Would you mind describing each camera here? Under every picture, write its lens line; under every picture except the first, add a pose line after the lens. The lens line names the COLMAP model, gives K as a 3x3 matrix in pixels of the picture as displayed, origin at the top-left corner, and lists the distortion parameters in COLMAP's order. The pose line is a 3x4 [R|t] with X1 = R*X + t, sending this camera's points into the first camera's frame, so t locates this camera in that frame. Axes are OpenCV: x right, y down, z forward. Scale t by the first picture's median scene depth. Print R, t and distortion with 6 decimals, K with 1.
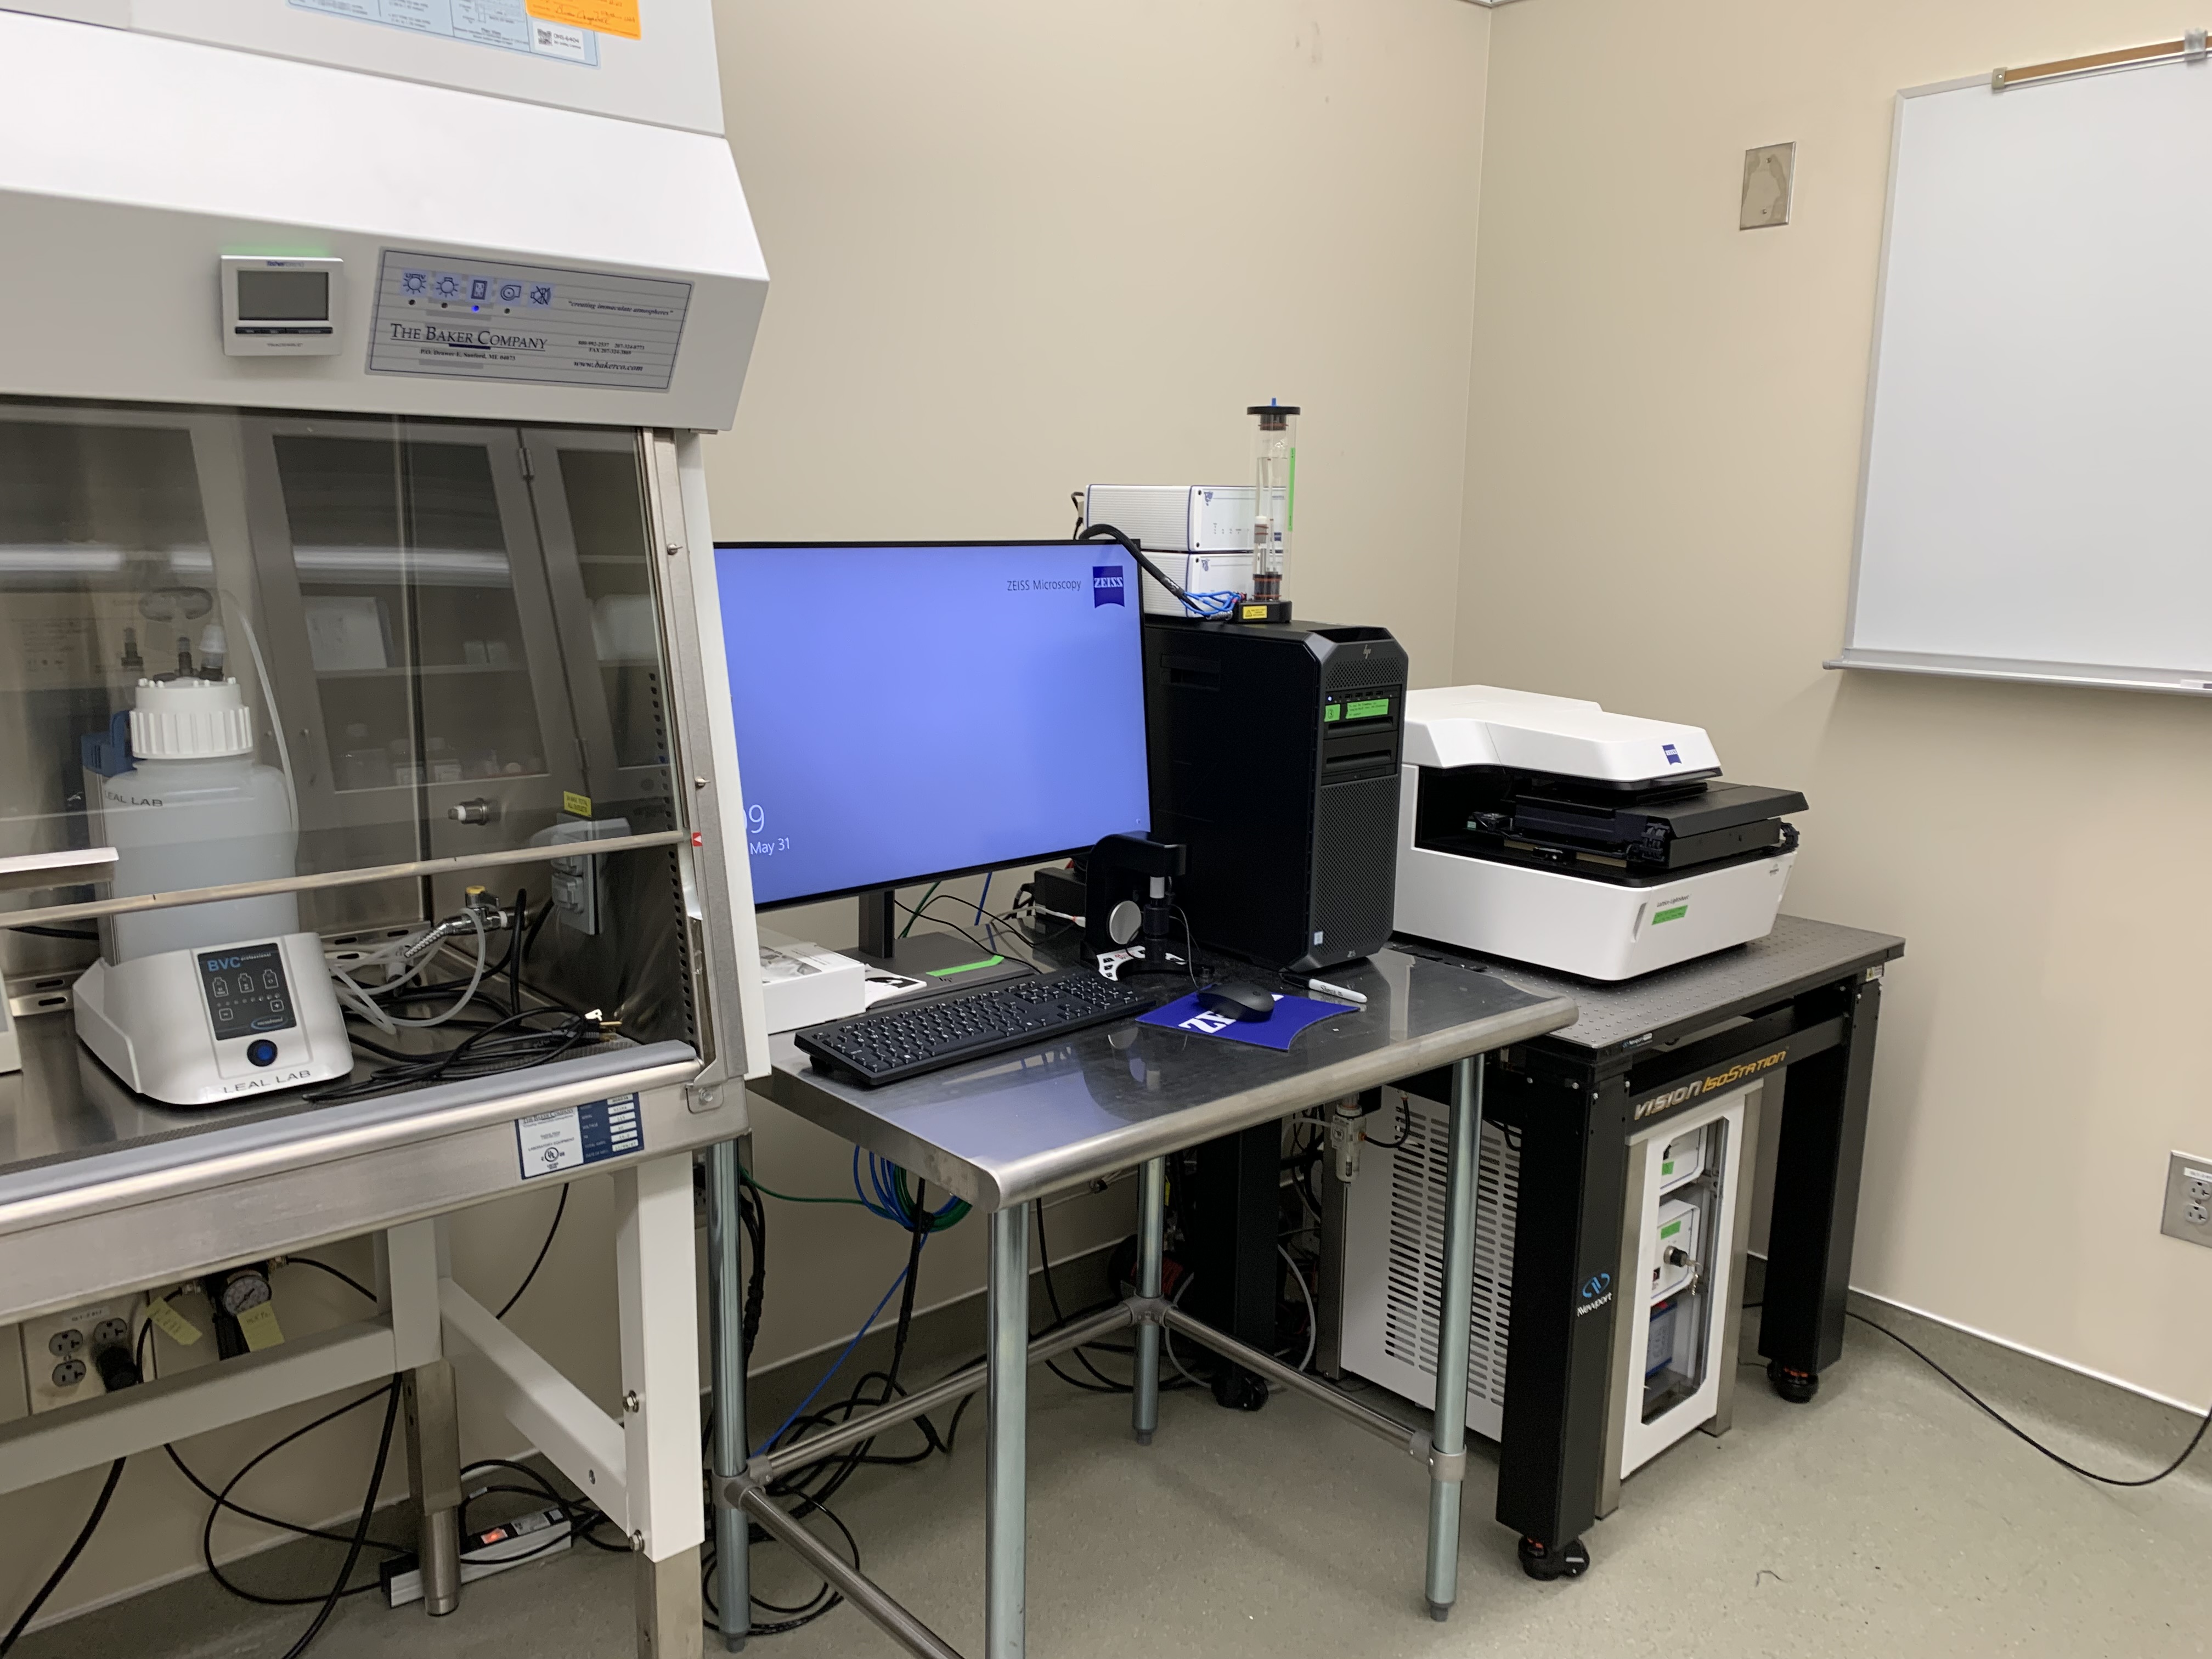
lens RADIAL K [[1685.4, 0, 1103.3], [0, 1685.4, 857.5], [0, 0, 1]] dist [0.047749, -0.049800]
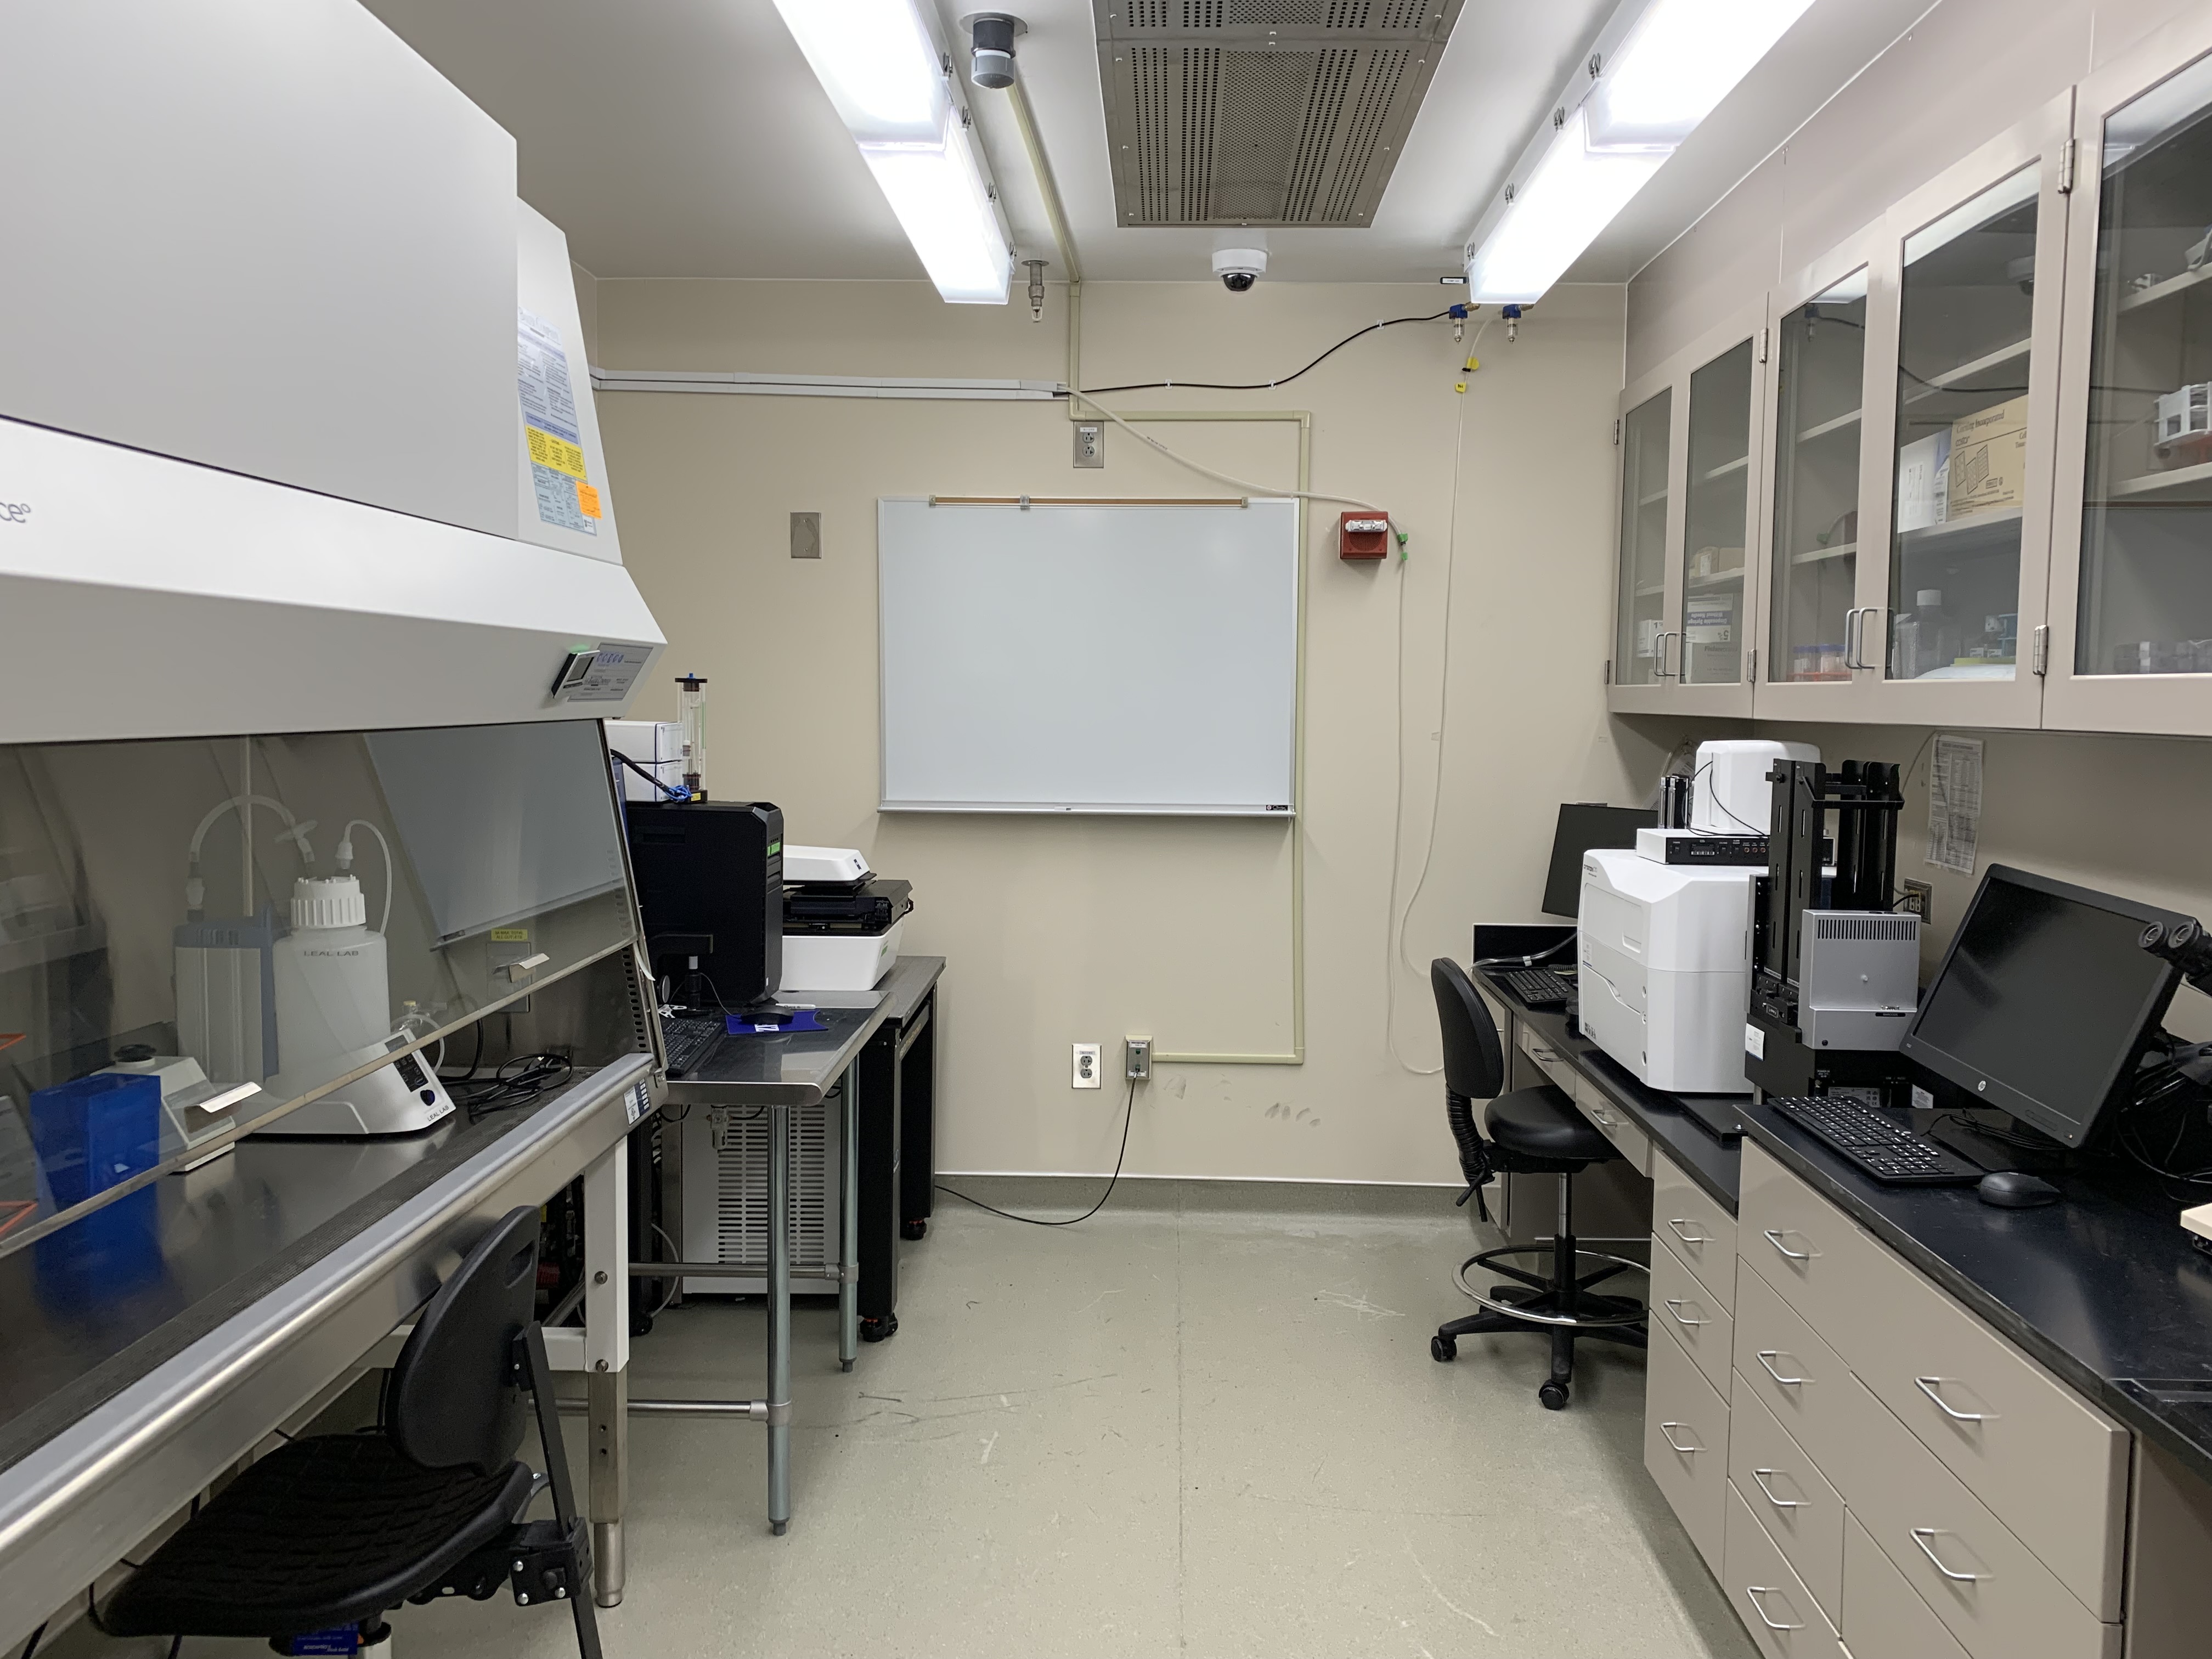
lens RADIAL K [[1685.4, 0, 1103.3], [0, 1685.4, 857.5], [0, 0, 1]] dist [0.047749, -0.049800]
pose [[0.679952, -0.078588, 0.729033, -0.856190], [0.141313, 0.989646, -0.025117, 0.013169], [-0.719511, 0.120101, 0.684017, -0.432041]]
